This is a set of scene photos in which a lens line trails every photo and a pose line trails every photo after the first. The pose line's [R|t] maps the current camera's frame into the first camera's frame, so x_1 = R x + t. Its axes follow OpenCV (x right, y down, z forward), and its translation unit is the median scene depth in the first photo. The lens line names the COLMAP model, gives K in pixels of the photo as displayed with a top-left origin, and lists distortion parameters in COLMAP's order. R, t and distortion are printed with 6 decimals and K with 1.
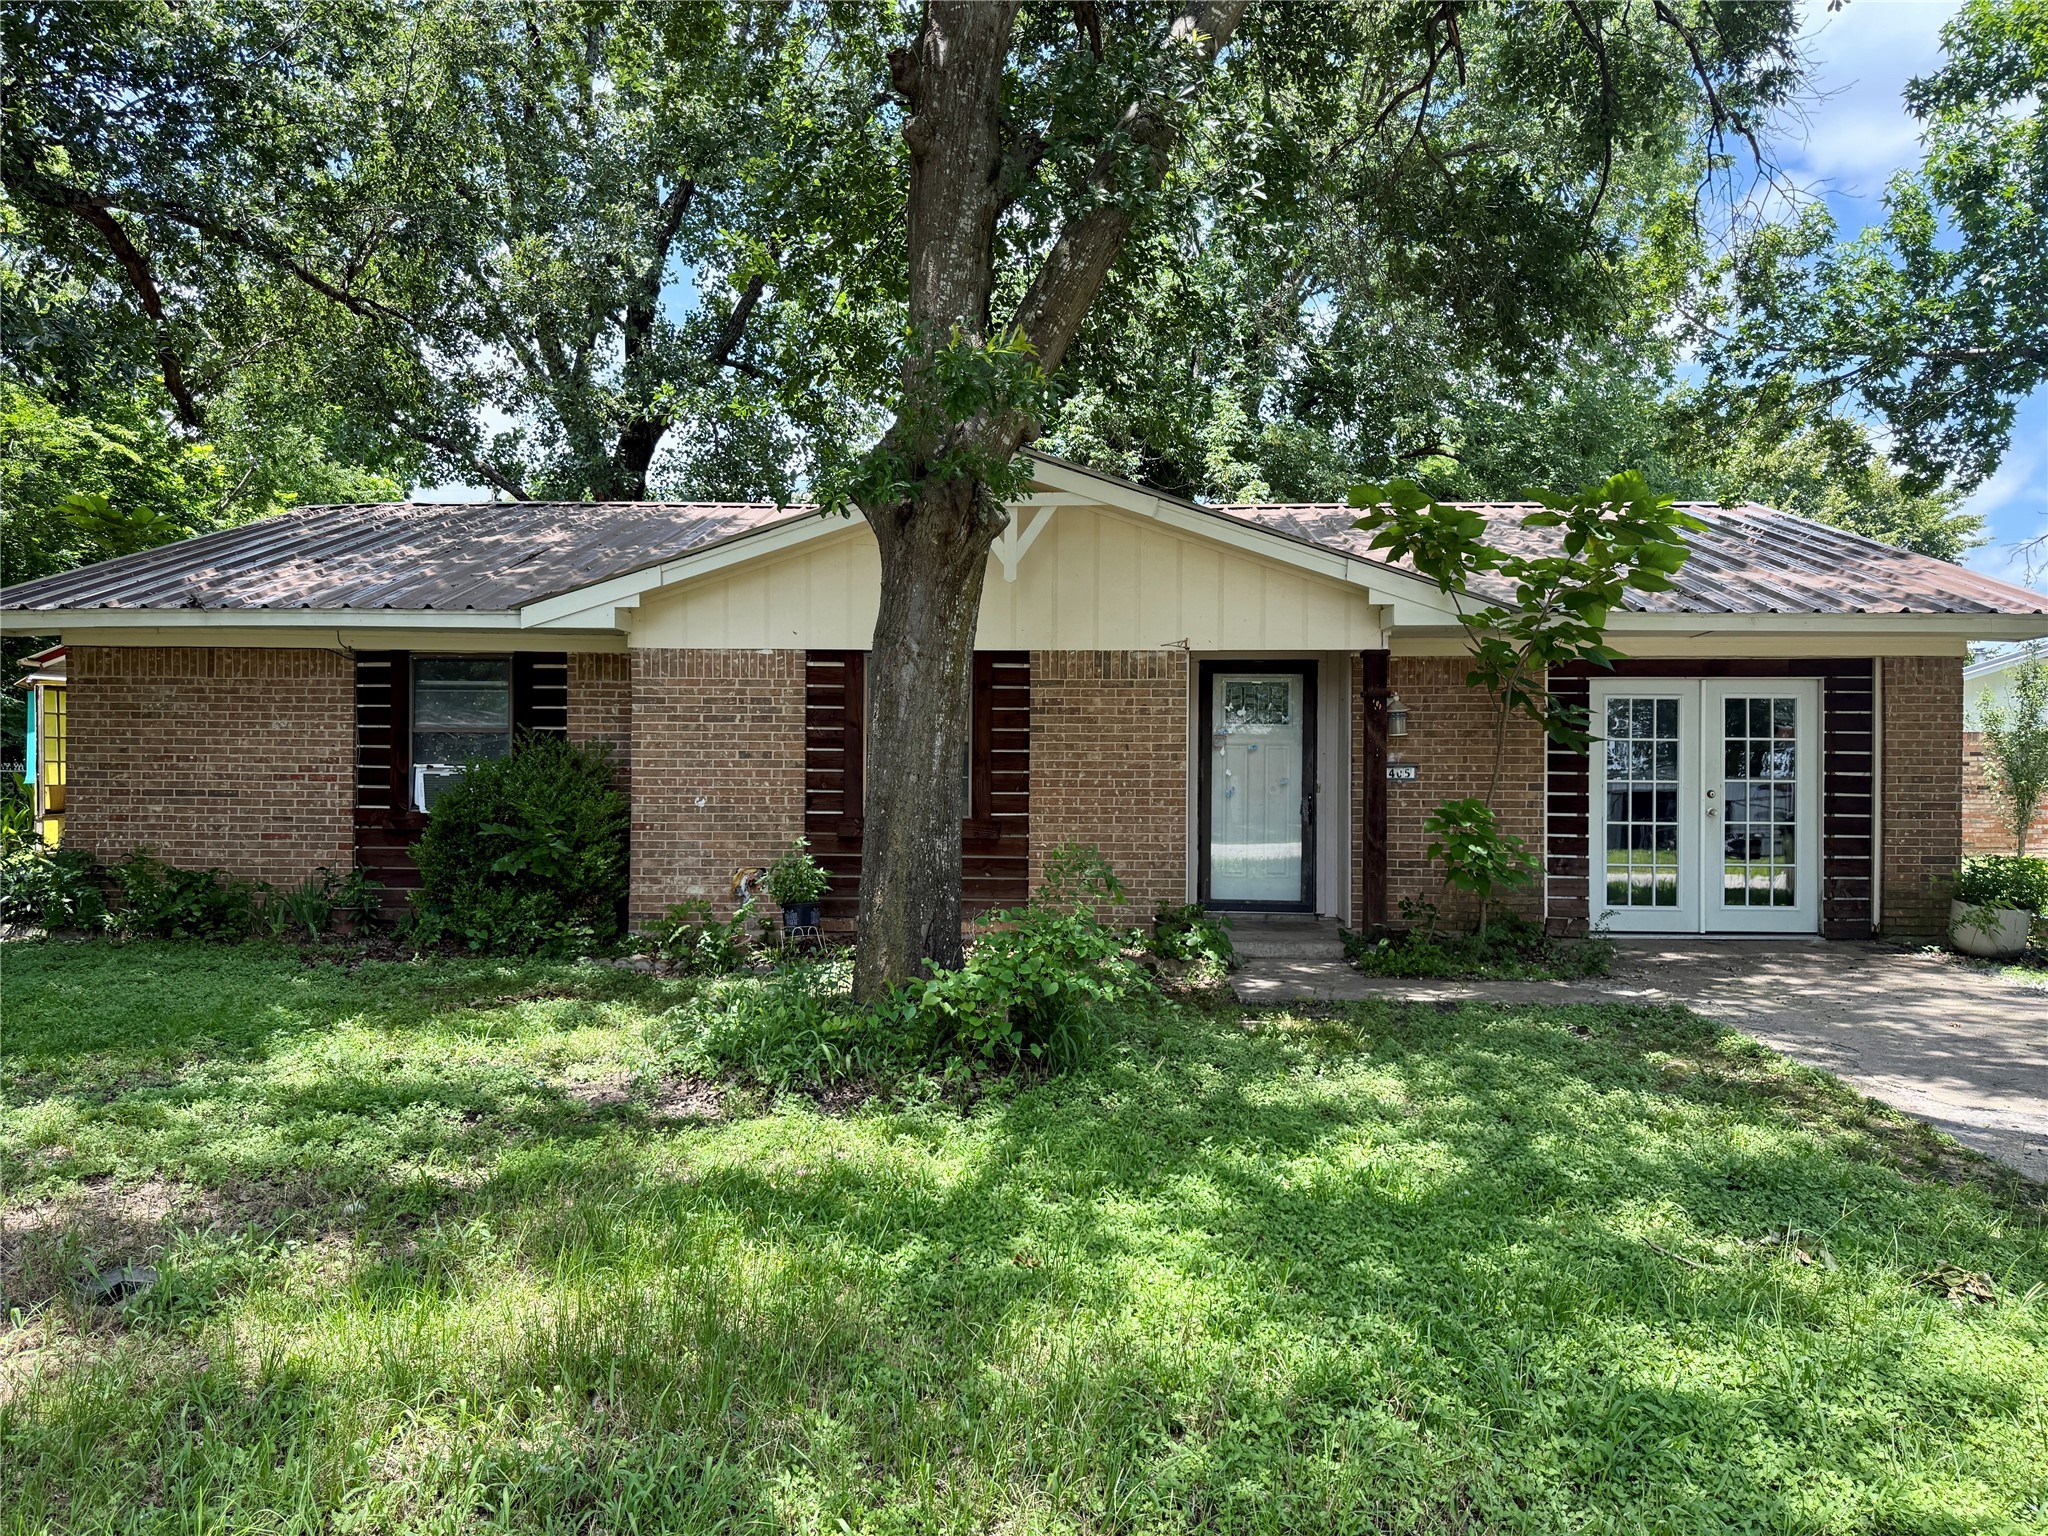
lens RADIAL K [[1401.7, 0, 1024.0], [0, 1401.7, 768.0], [0, 0, 1]] dist [0.149720, -0.221758]
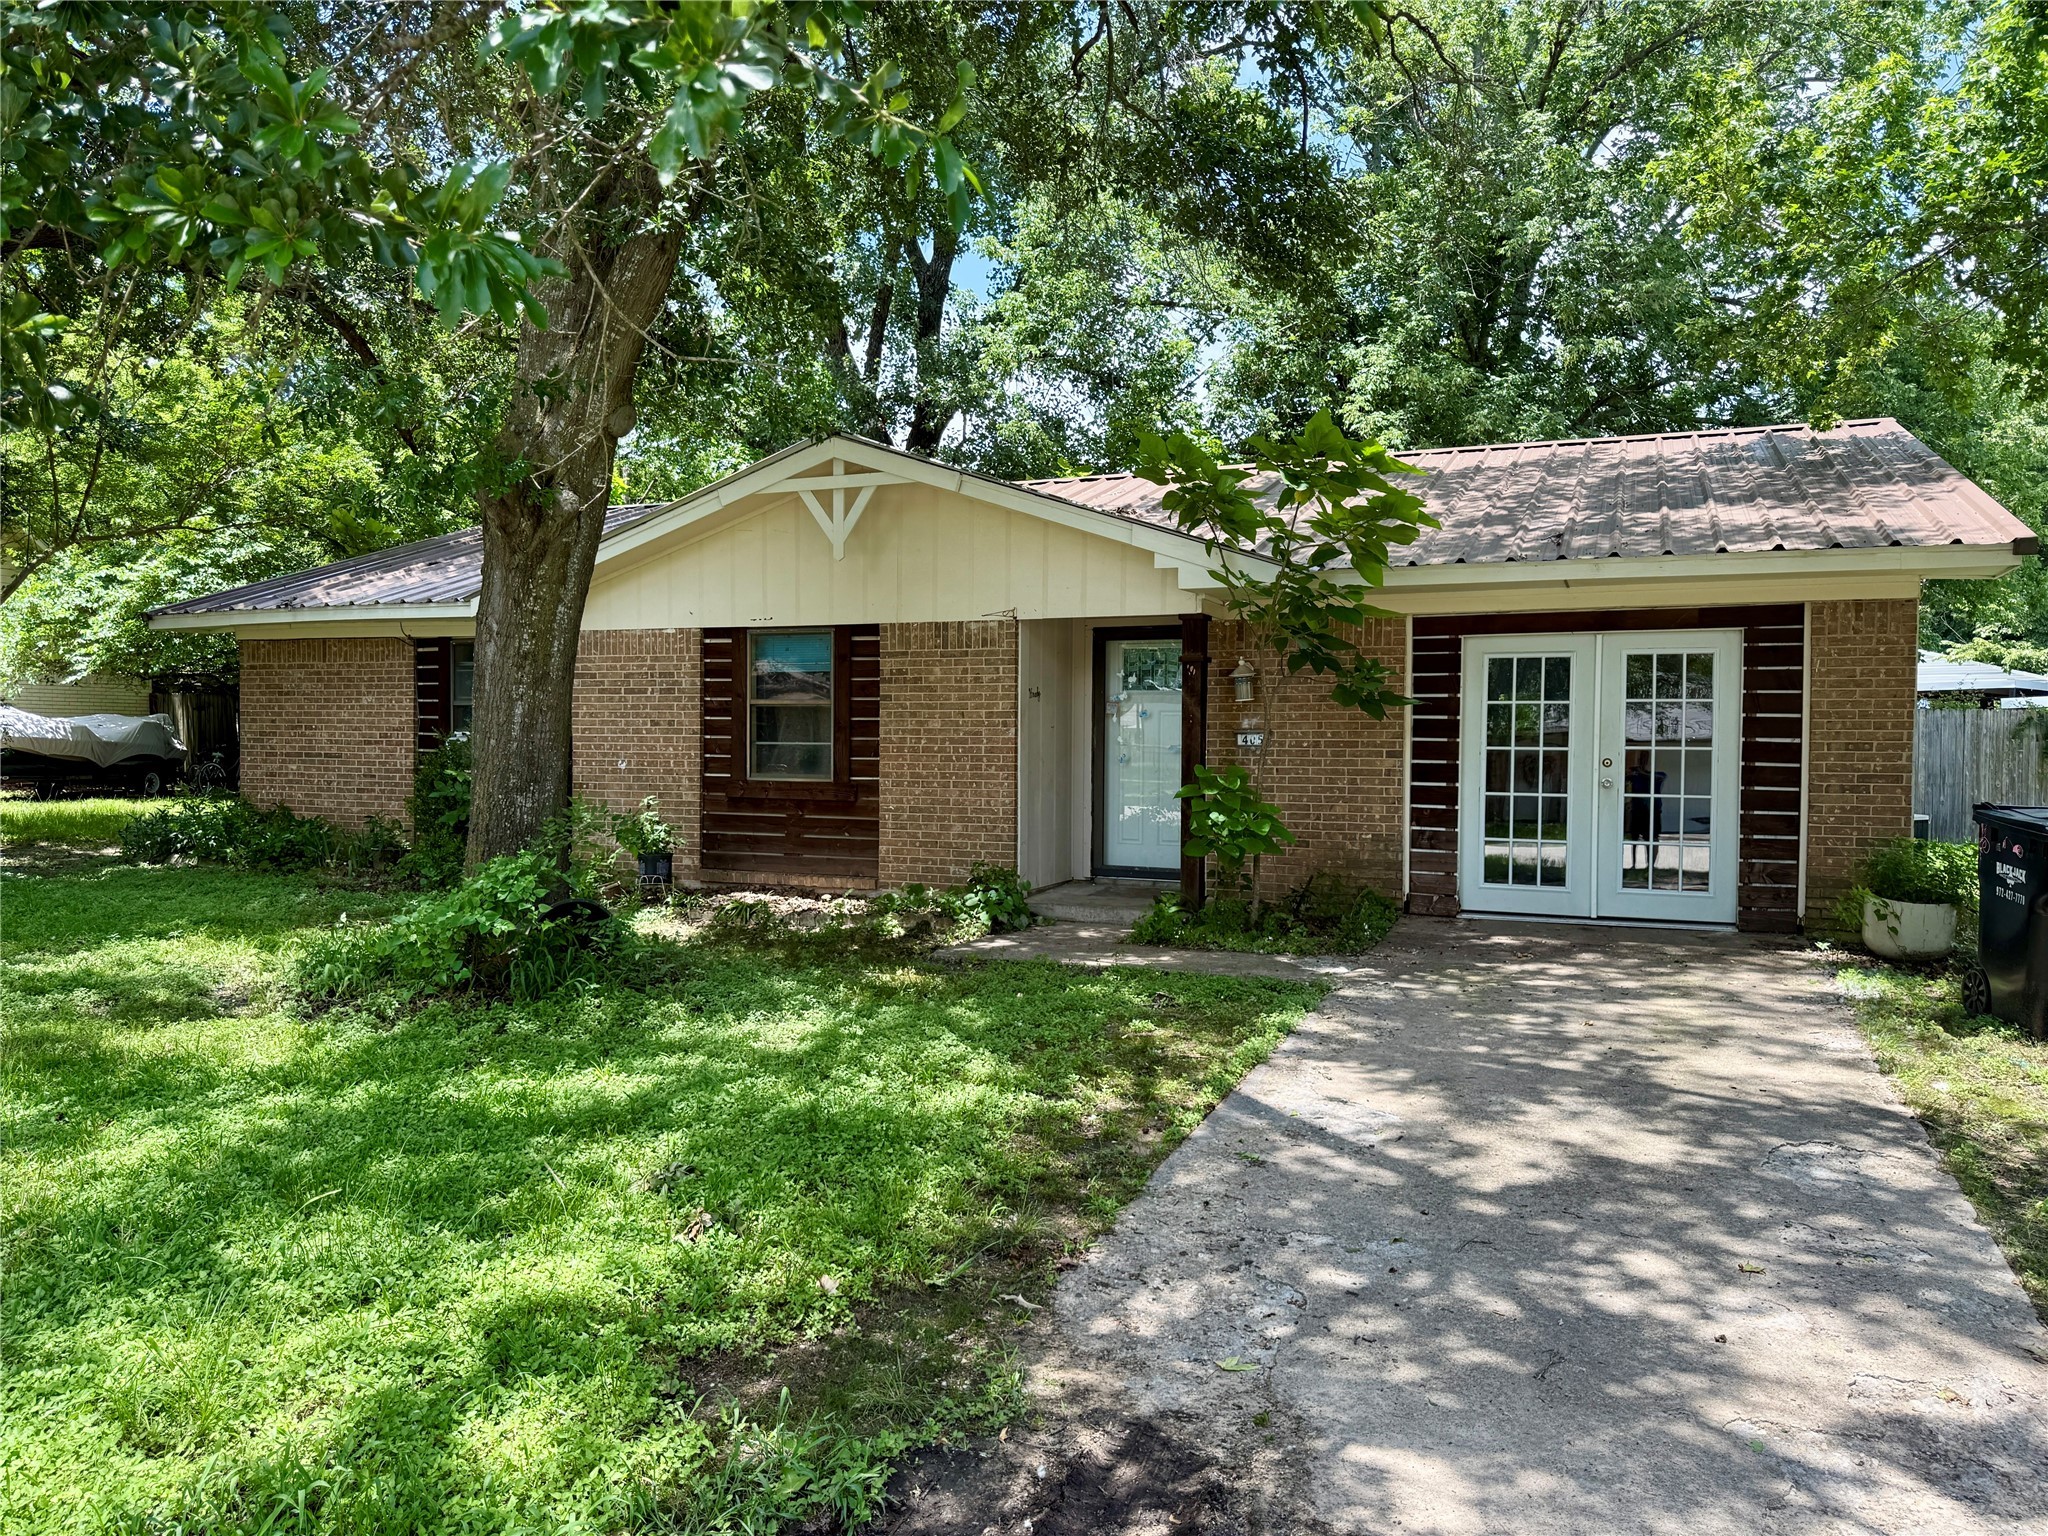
lens RADIAL K [[1401.7, 0, 1024.0], [0, 1401.7, 768.0], [0, 0, 1]] dist [0.149720, -0.221758]
pose [[0.937162, 0.007116, -0.348821, 0.456161], [0.000354, 0.999772, 0.021349, 0.002406], [0.348893, -0.020131, 0.936946, 0.041133]]
